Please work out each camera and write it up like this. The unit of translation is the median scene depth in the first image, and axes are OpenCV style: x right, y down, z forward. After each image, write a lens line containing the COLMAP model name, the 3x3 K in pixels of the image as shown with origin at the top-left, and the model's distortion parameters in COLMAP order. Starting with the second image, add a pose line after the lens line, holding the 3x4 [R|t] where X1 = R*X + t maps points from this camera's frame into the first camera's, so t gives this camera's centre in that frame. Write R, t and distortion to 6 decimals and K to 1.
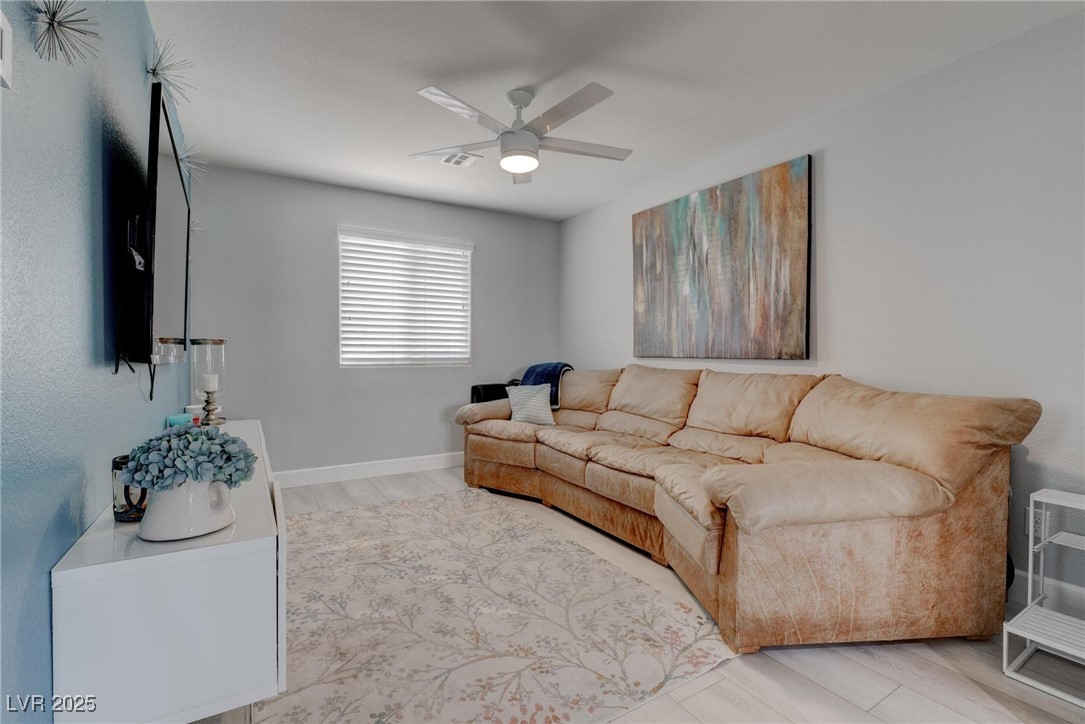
lens RADIAL K [[488.7, 0, 535.5], [0, 488.7, 349.6], [0, 0, 1]] dist [-0.030953, 0.007193]
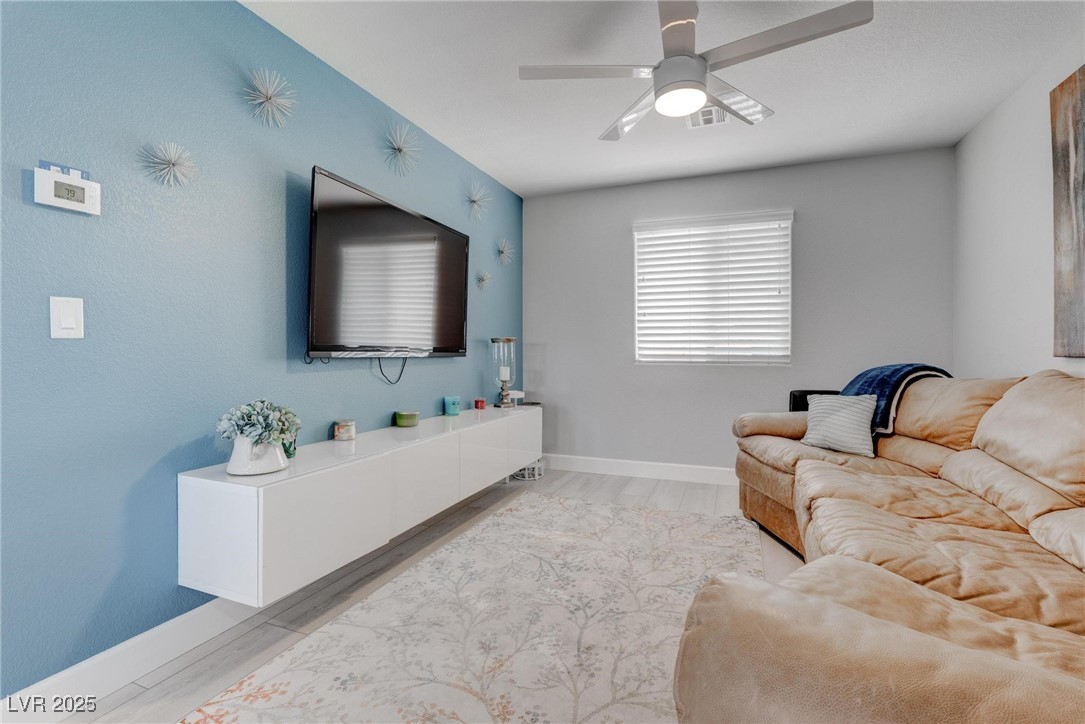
lens RADIAL K [[489.3, 0, 541.0], [0, 489.3, 348.0], [0, 0, 1]] dist [-0.029539, 0.009093]
pose [[0.601466, -0.001991, -0.798896, 0.368217], [0.006317, 0.999977, 0.002264, 0.000888], [0.798873, -0.006409, 0.601465, 0.303427]]
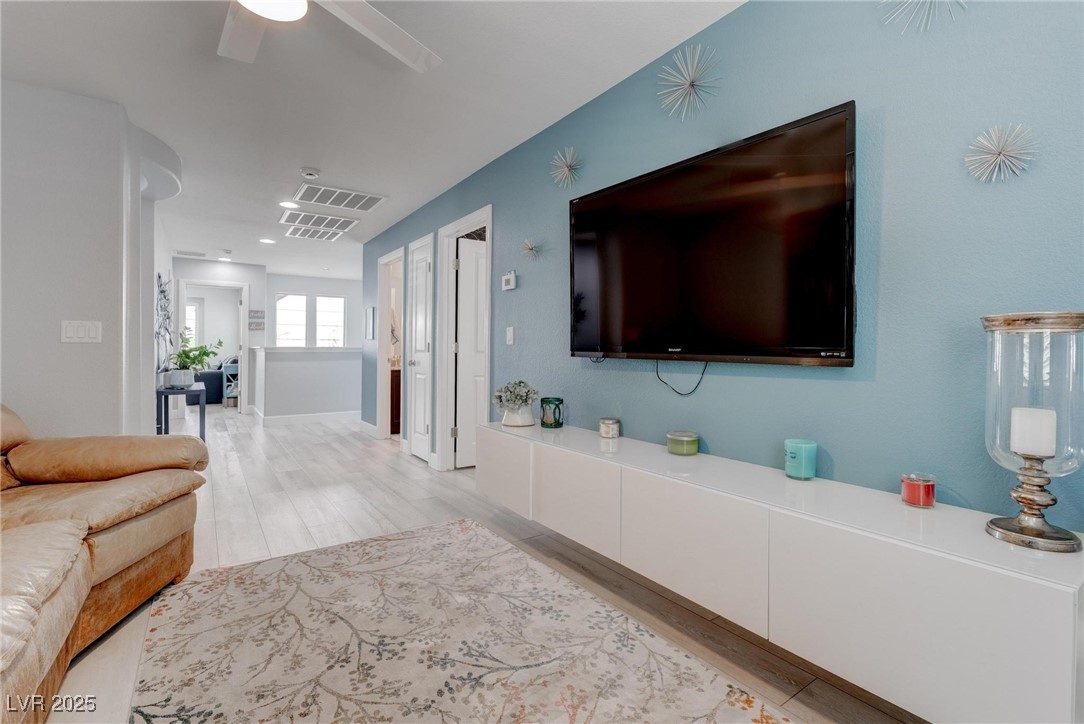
lens RADIAL K [[488.9, 0, 540.5], [0, 488.9, 348.0], [0, 0, 1]] dist [-0.029539, 0.009093]
pose [[-0.997547, -0.006745, -0.069669, -0.245940], [-0.006127, 0.999940, -0.009086, 0.006699], [0.069726, -0.008637, -0.997529, 1.284379]]
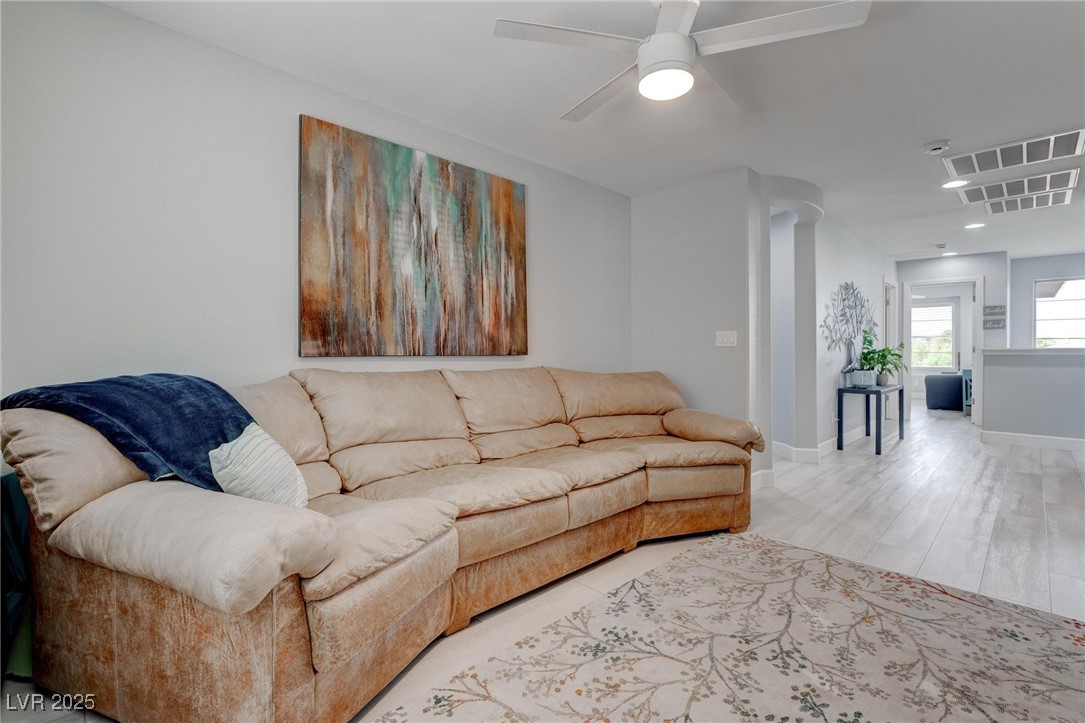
lens RADIAL K [[488.7, 0, 535.5], [0, 488.7, 349.1], [0, 0, 1]] dist [-0.030953, 0.007193]
pose [[-0.219115, -0.000923, 0.975699, -0.563148], [-0.007656, 0.999970, -0.000774, 0.005648], [-0.975669, -0.007640, -0.219115, 1.111309]]
